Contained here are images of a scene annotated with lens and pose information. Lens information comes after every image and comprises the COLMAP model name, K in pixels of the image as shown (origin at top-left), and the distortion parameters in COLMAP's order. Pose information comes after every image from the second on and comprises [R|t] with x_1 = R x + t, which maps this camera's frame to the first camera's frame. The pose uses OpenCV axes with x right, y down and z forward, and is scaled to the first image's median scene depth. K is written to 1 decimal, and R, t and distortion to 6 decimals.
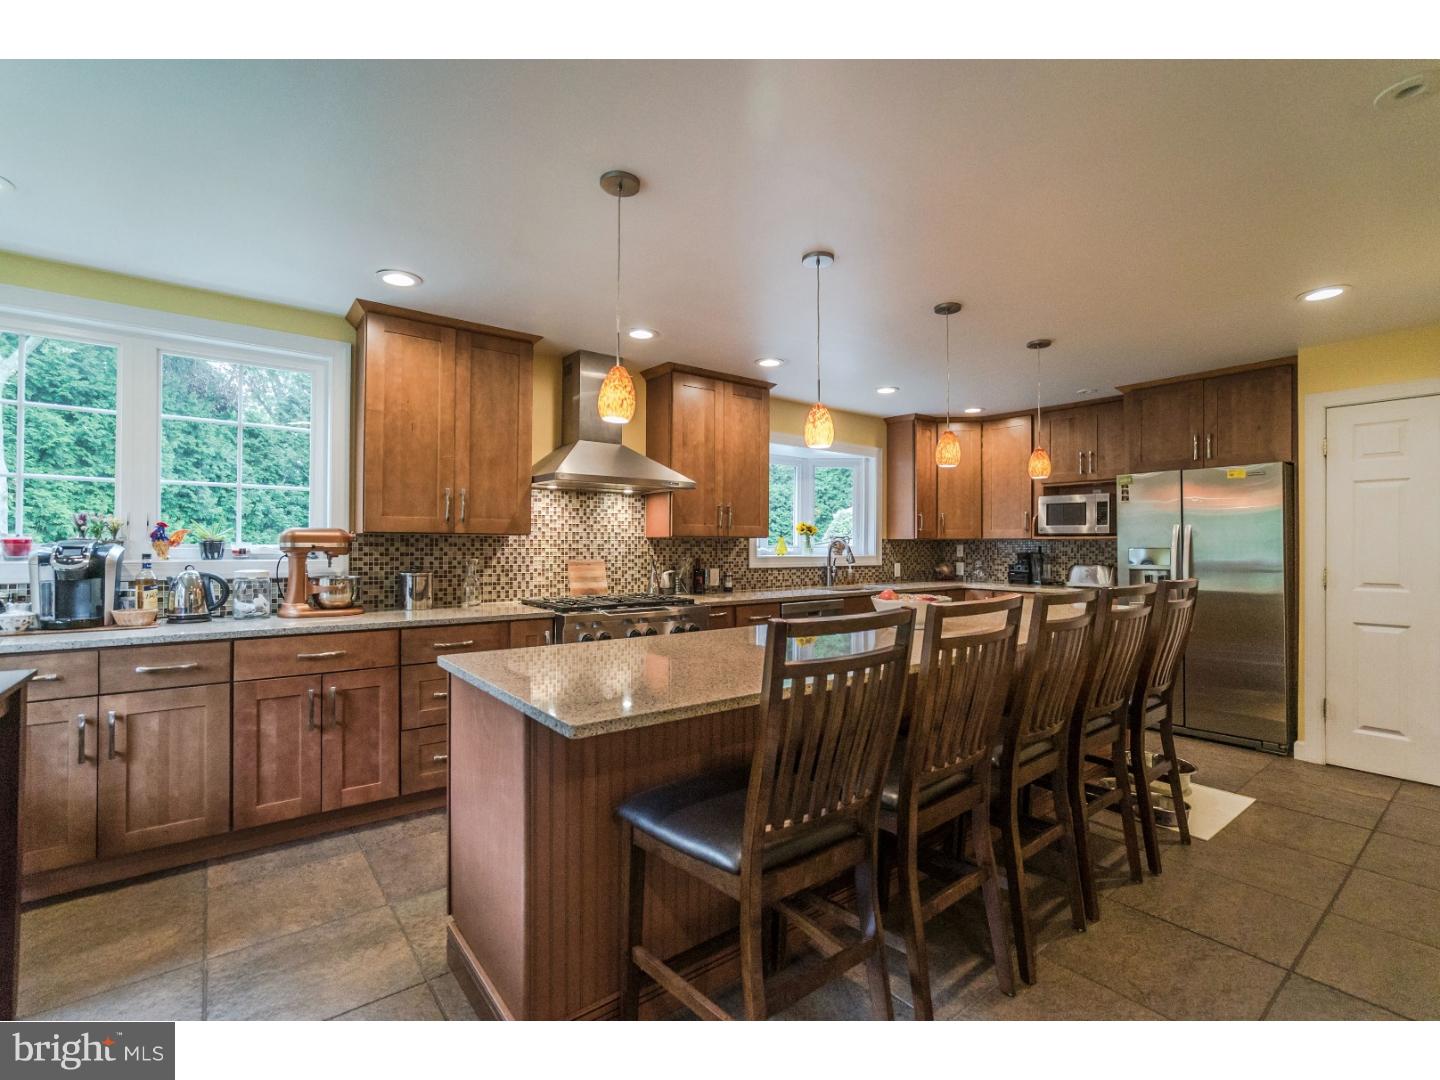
lens RADIAL K [[660.4, 0, 721.9], [0, 660.4, 543.0], [0, 0, 1]] dist [-0.038992, 0.024059]
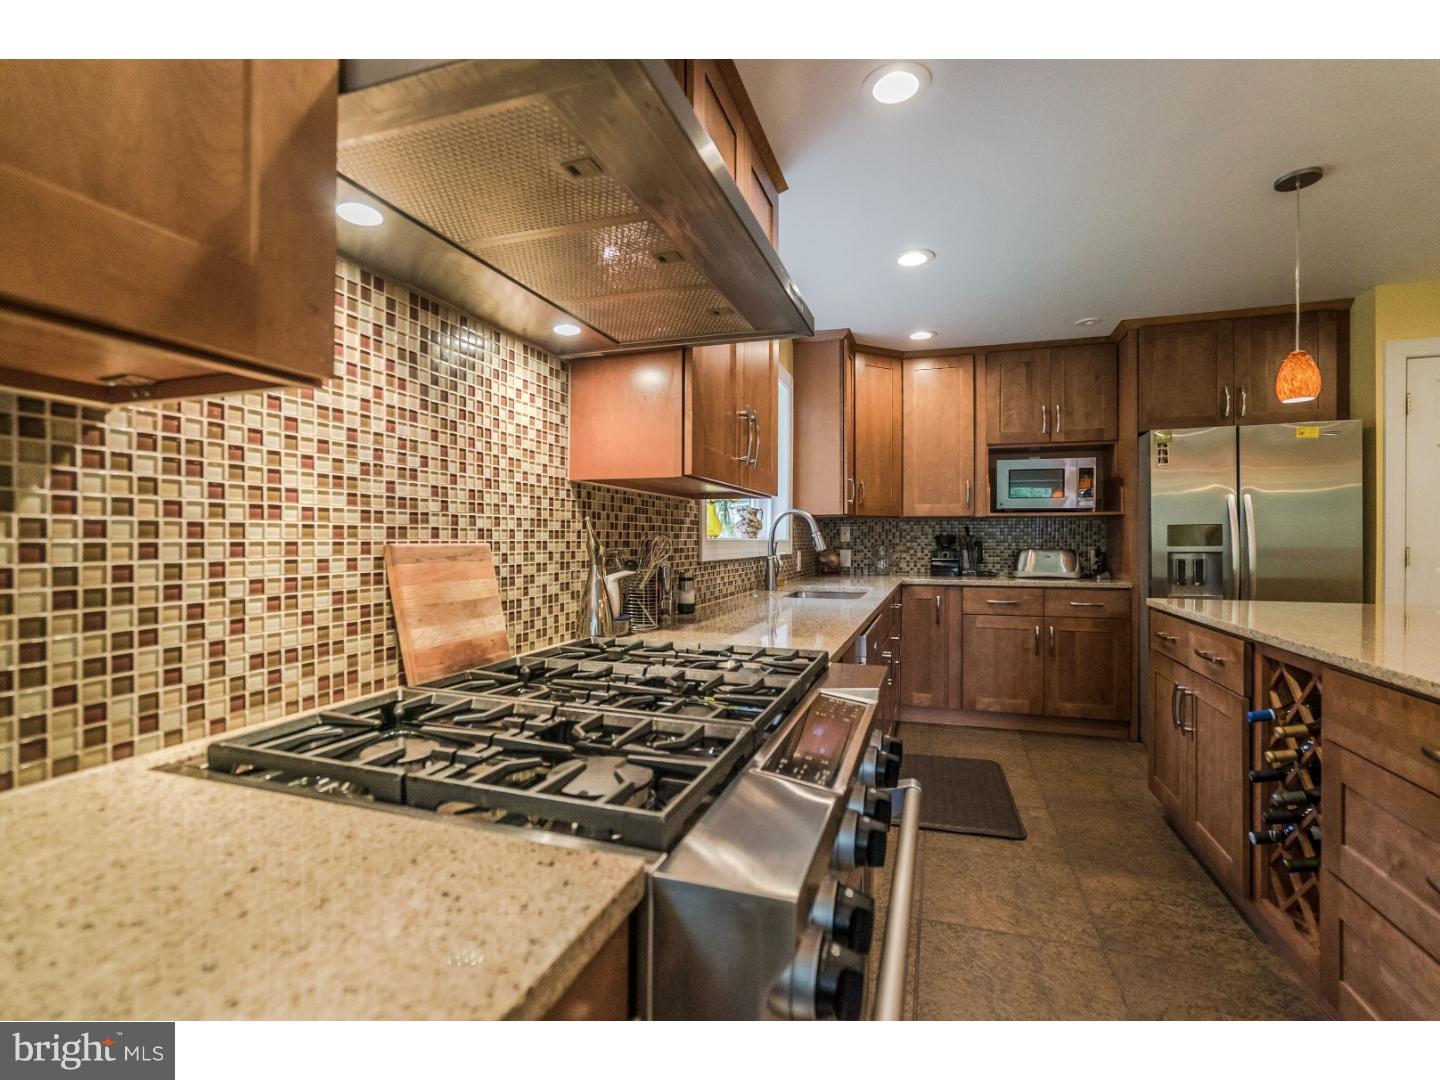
lens RADIAL K [[660.4, 0, 721.9], [0, 660.4, 543.0], [0, 0, 1]] dist [-0.038992, 0.024059]
pose [[0.833786, -0.004933, 0.552066, -0.248534], [-0.000508, 0.999953, 0.009702, 0.022195], [-0.552088, -0.008370, 0.833744, 0.666263]]
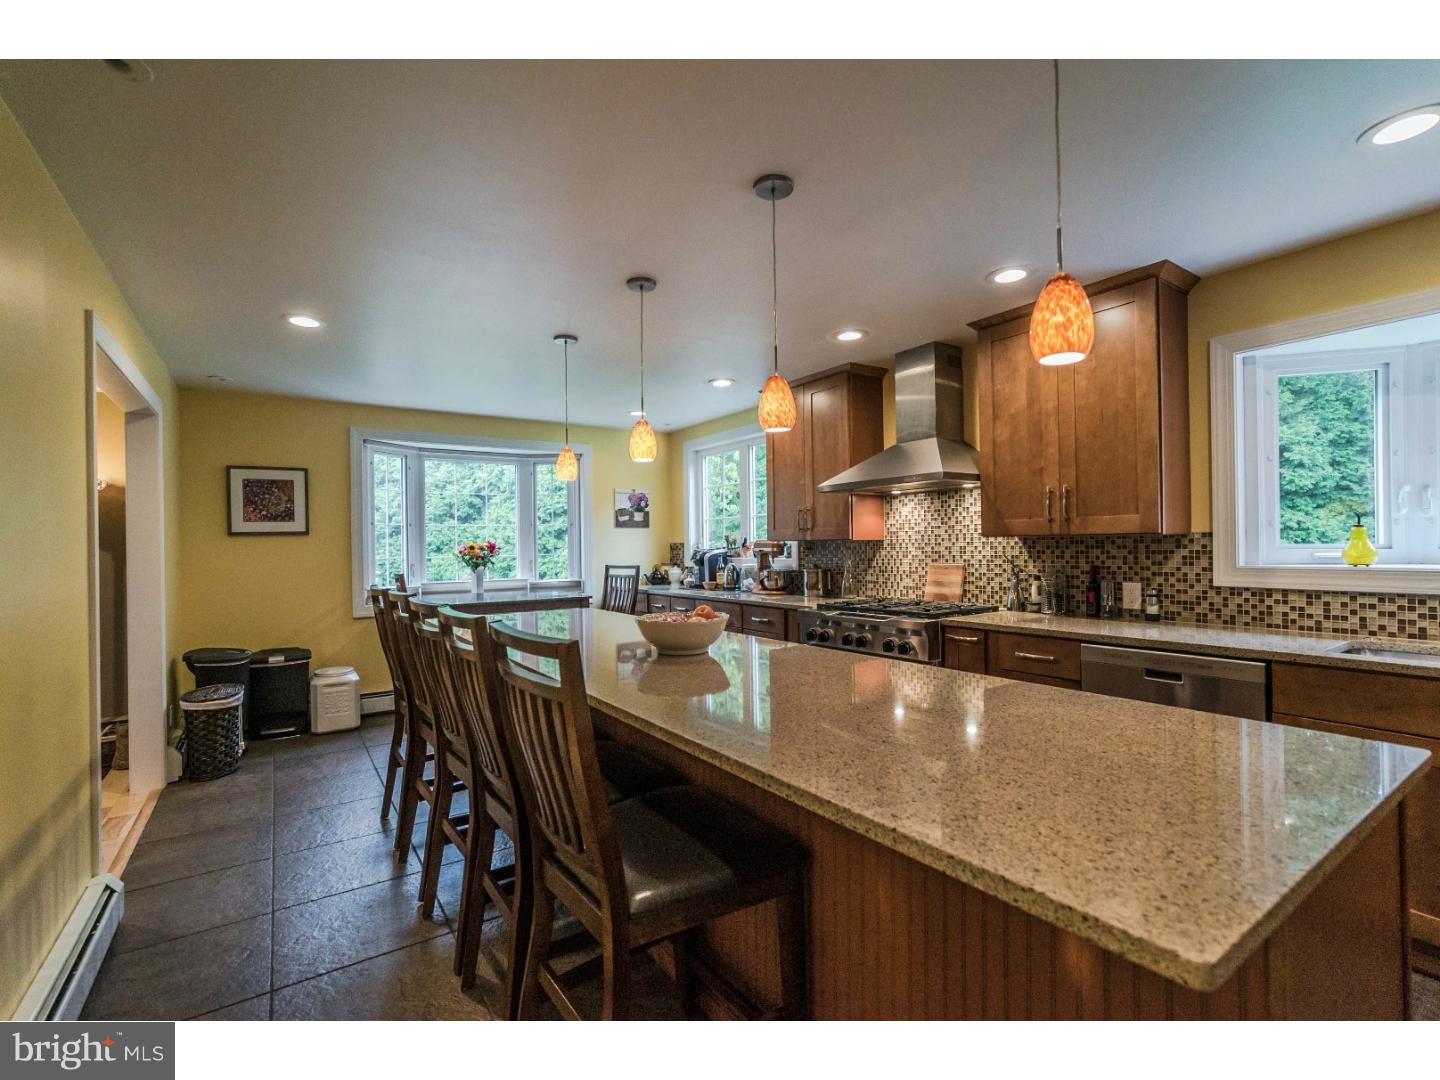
lens RADIAL K [[660.4, 0, 721.9], [0, 660.4, 543.0], [0, 0, 1]] dist [-0.038992, 0.024059]
pose [[-0.064665, -0.007322, -0.997880, 0.714253], [0.015969, 0.999837, -0.008371, -0.000772], [0.997779, -0.016476, -0.064537, 0.707199]]
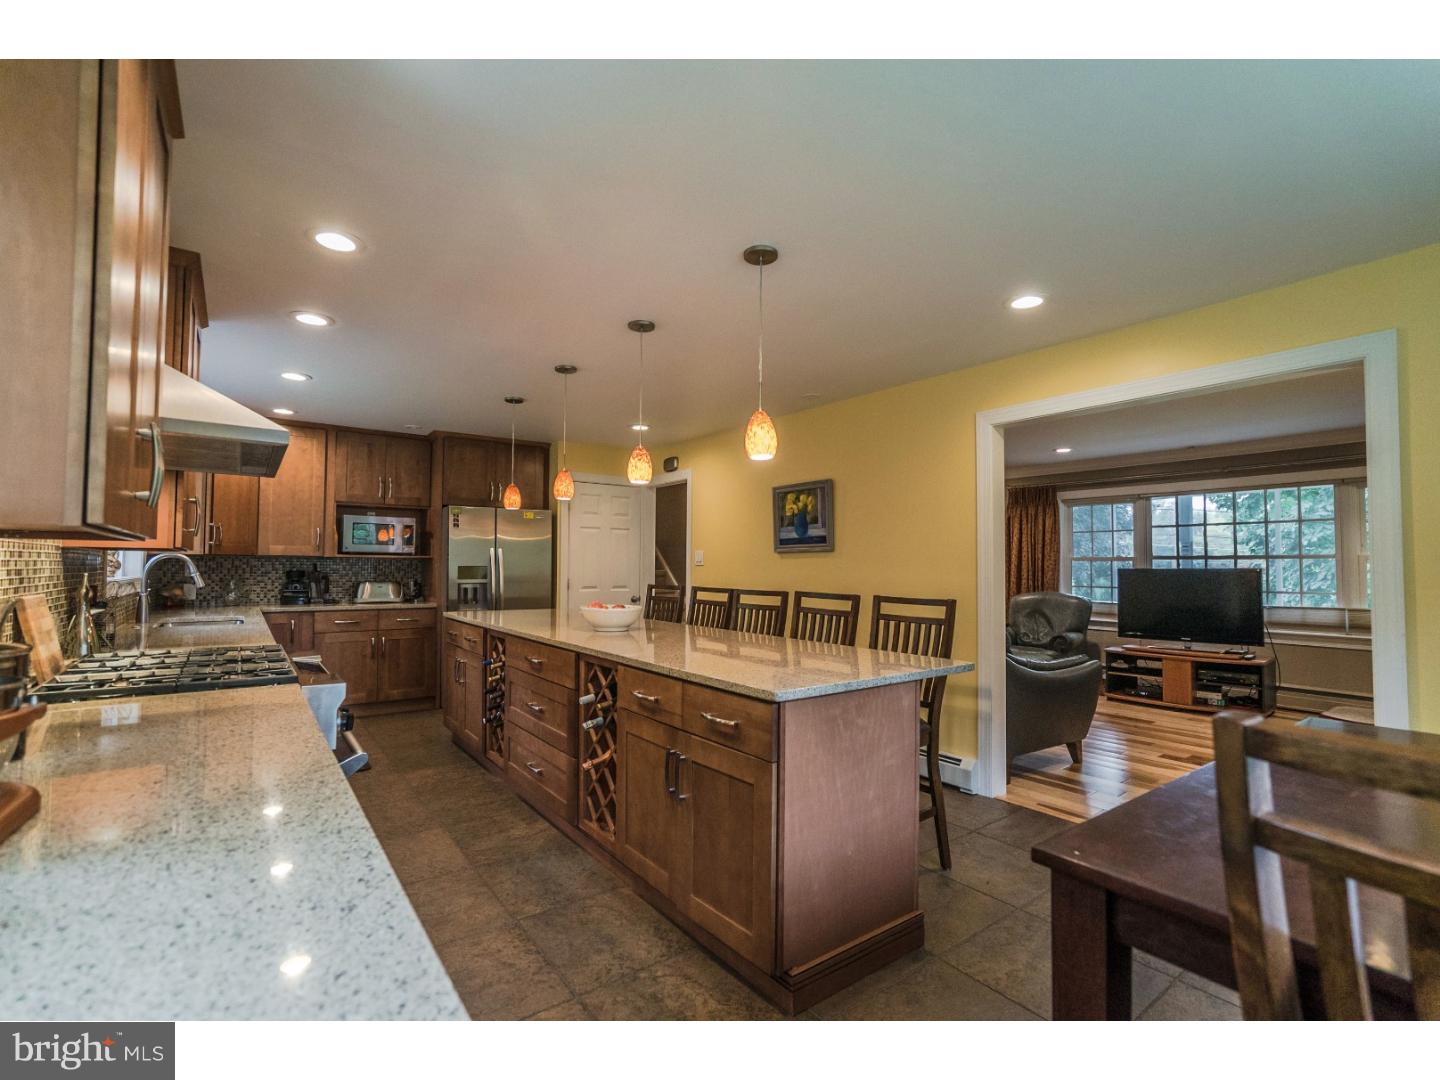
lens RADIAL K [[660.4, 0, 721.9], [0, 660.4, 543.0], [0, 0, 1]] dist [-0.038992, 0.024059]
pose [[0.026121, 0.033492, 0.999098, -0.610967], [-0.008479, 0.999410, -0.033281, 0.001370], [-0.999623, -0.007602, 0.026390, 0.487275]]
